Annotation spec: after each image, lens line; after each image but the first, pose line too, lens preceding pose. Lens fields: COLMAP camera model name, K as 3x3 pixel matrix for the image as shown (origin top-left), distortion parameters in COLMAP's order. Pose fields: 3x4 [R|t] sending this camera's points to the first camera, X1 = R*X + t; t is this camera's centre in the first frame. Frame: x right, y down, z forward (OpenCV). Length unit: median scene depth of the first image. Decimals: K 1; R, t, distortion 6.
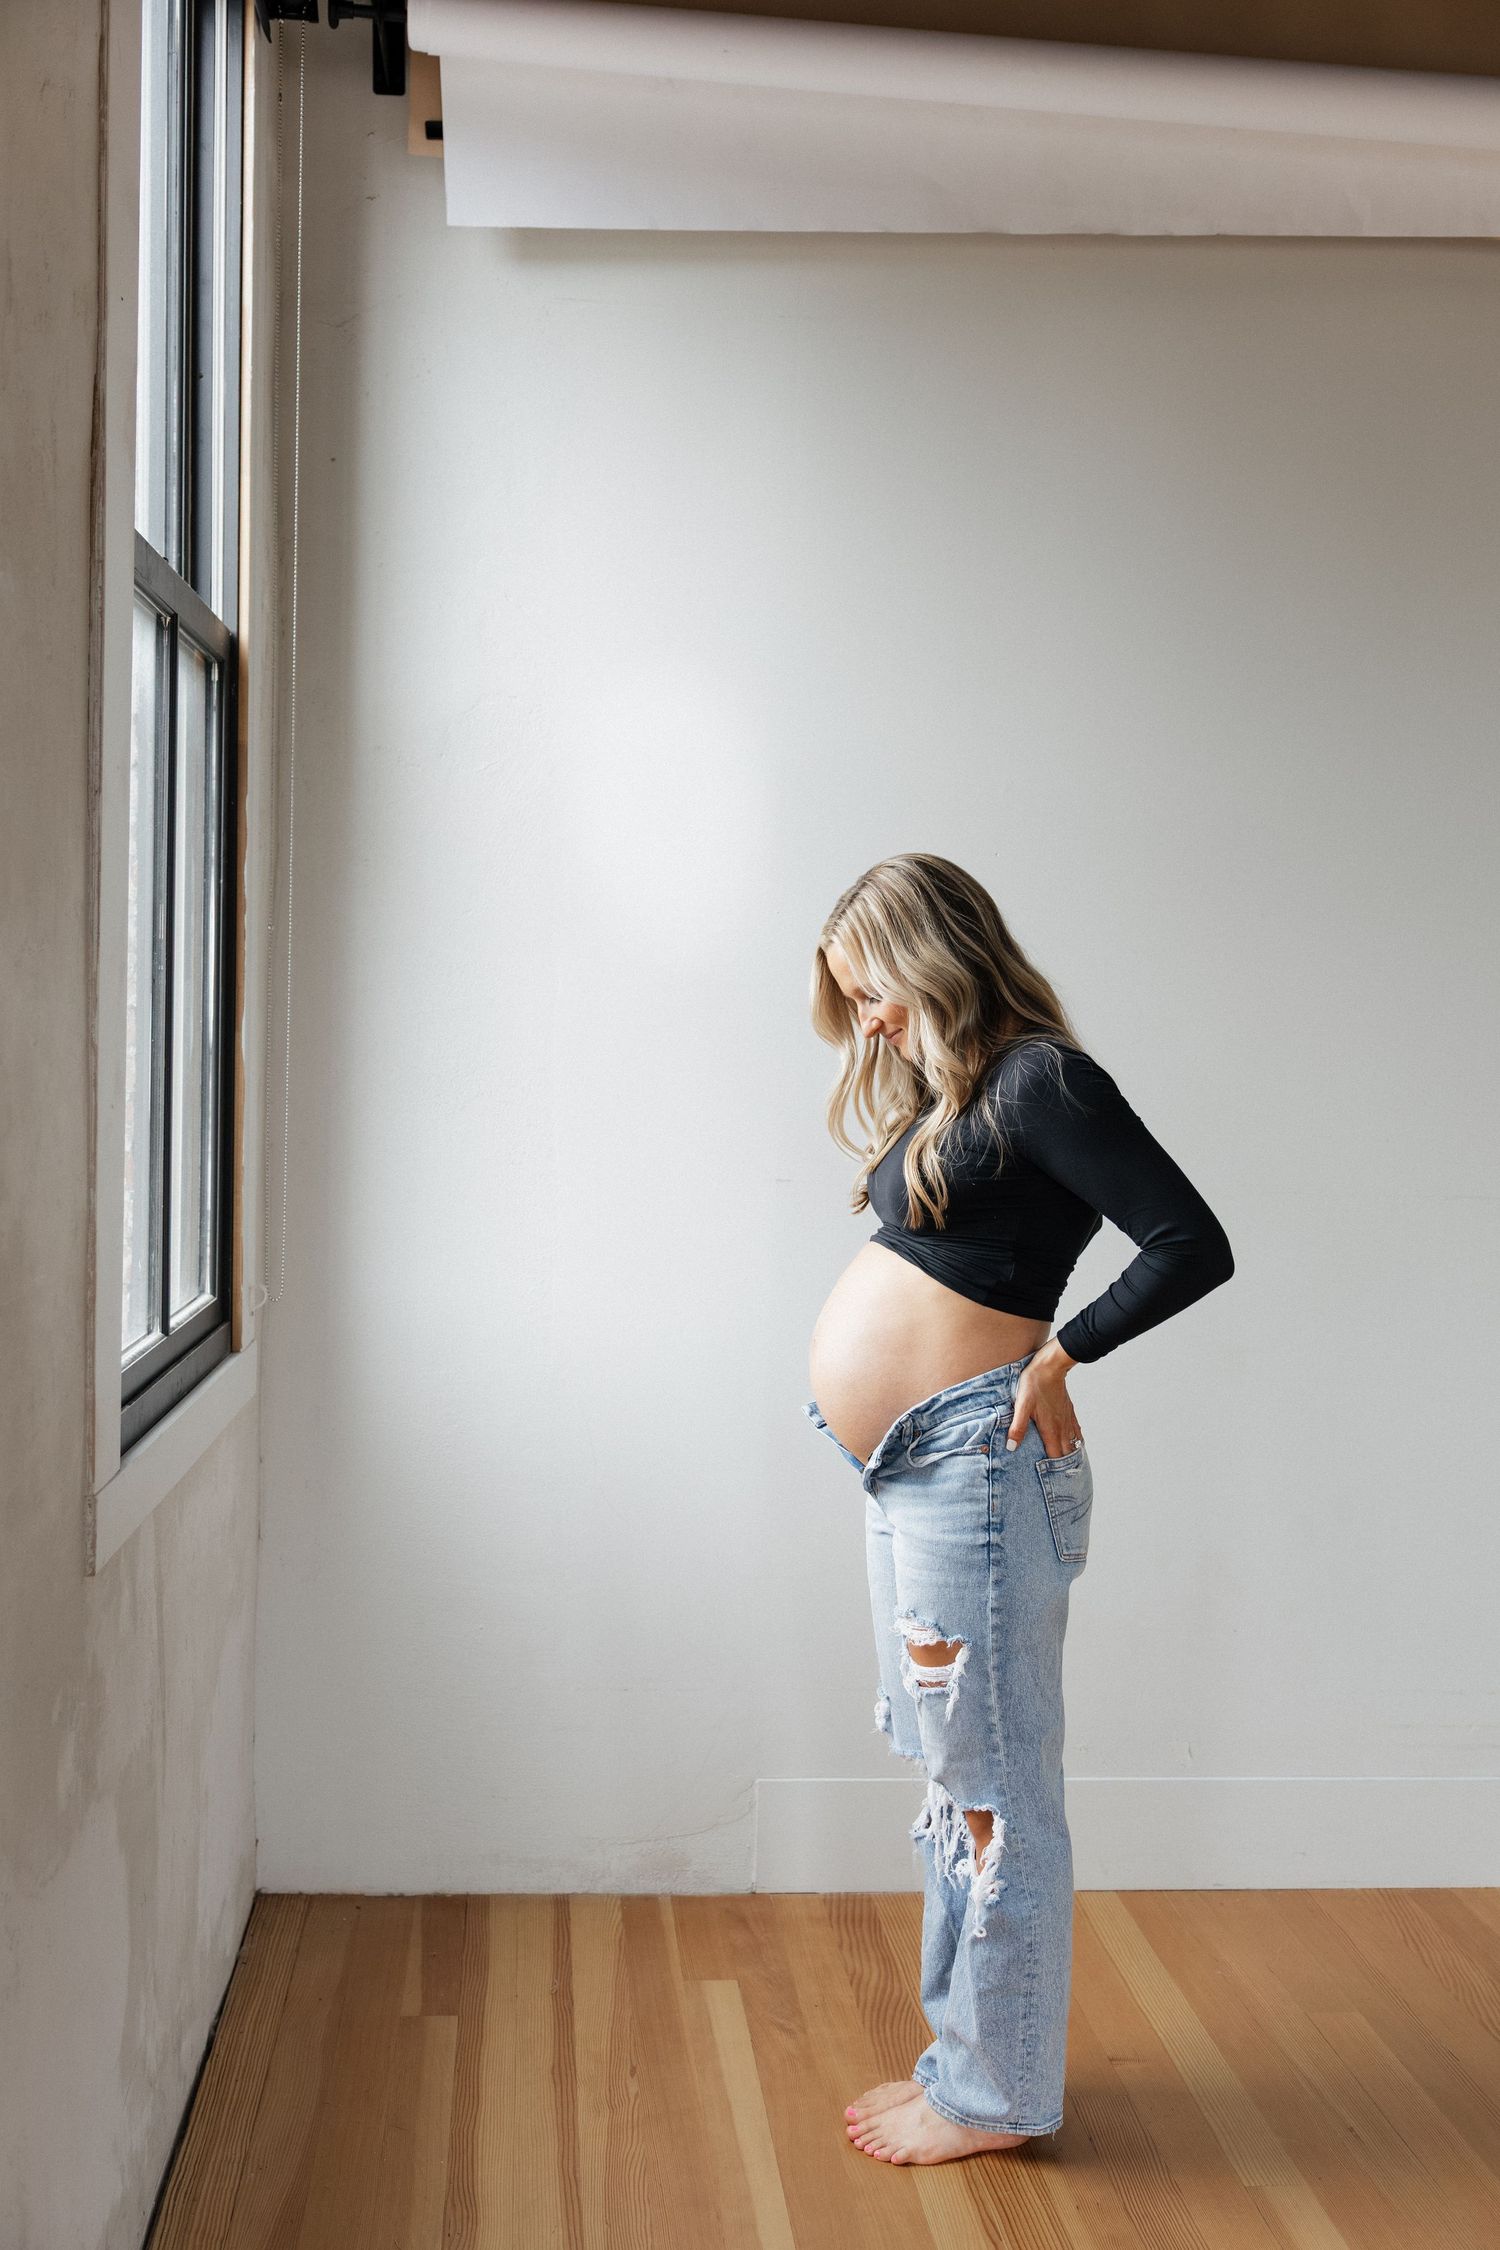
lens RADIAL K [[2219.3, 0, 750.1], [0, 2219.3, 1173.2], [0, 0, 1]] dist [0.005321, 0.000000]
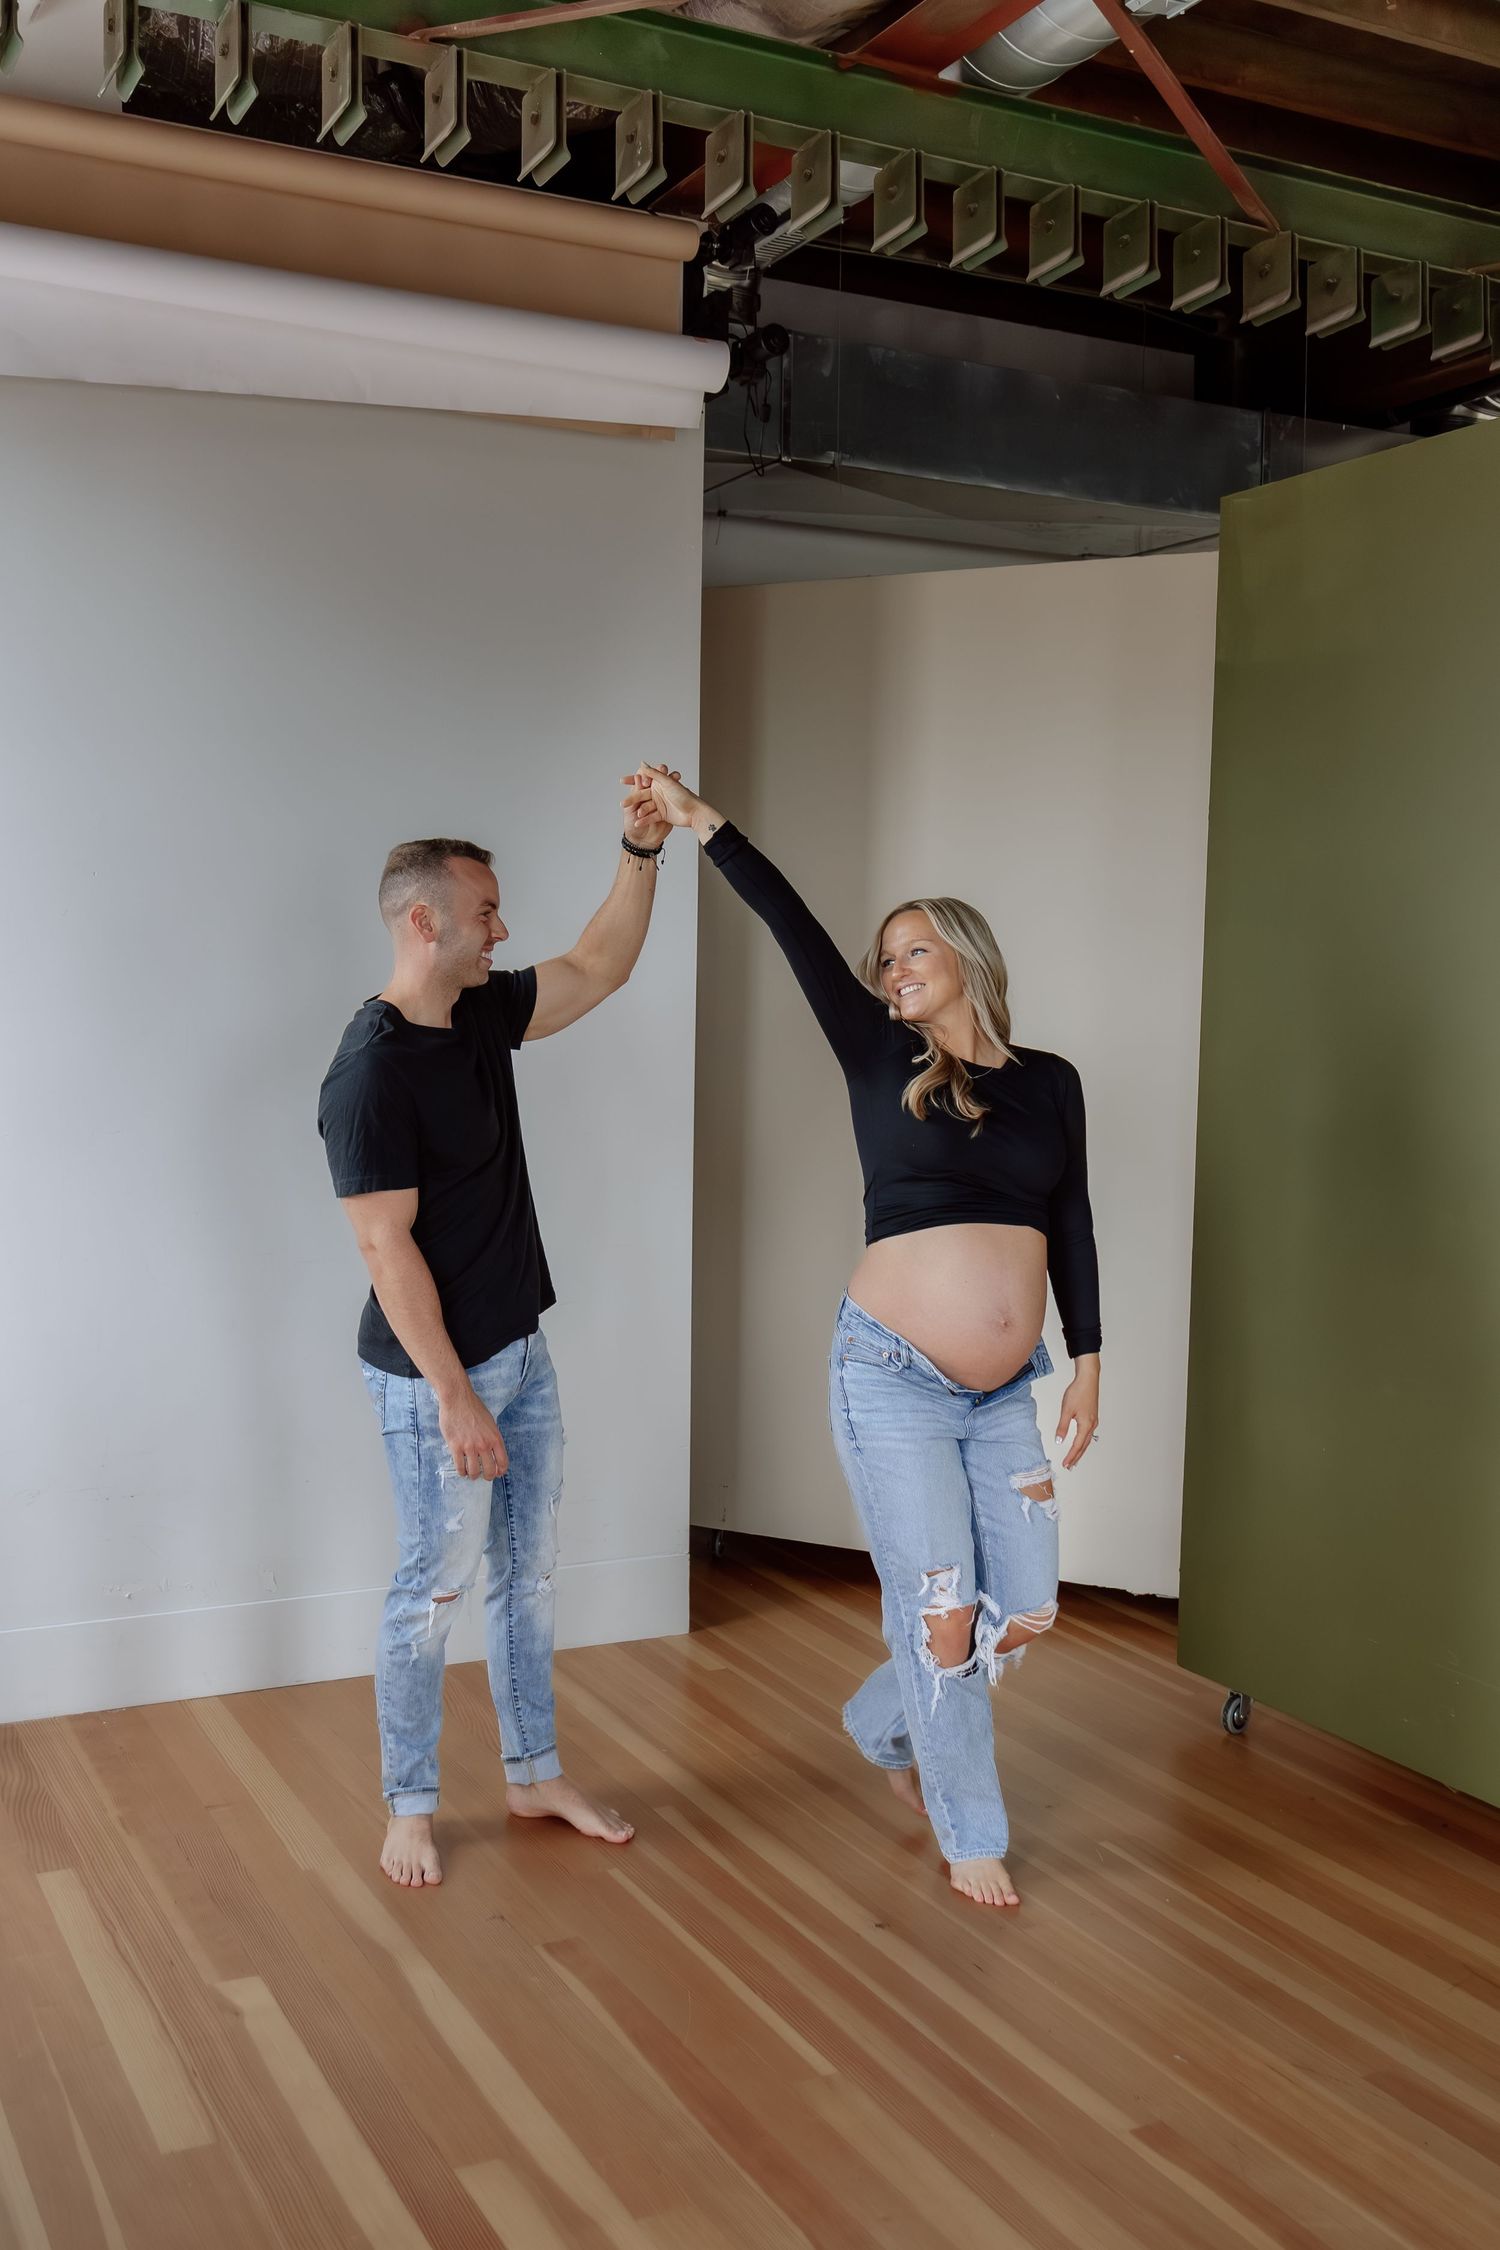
lens RADIAL K [[2204.6, 0, 707.8], [0, 2204.6, 1076.5], [0, 0, 1]] dist [0.023845, 0.000000]
pose [[0.936008, -0.030116, 0.350687, -0.005291], [0.033561, 0.999430, -0.003749, -0.014504], [-0.350374, 0.015279, 0.936485, -0.321221]]
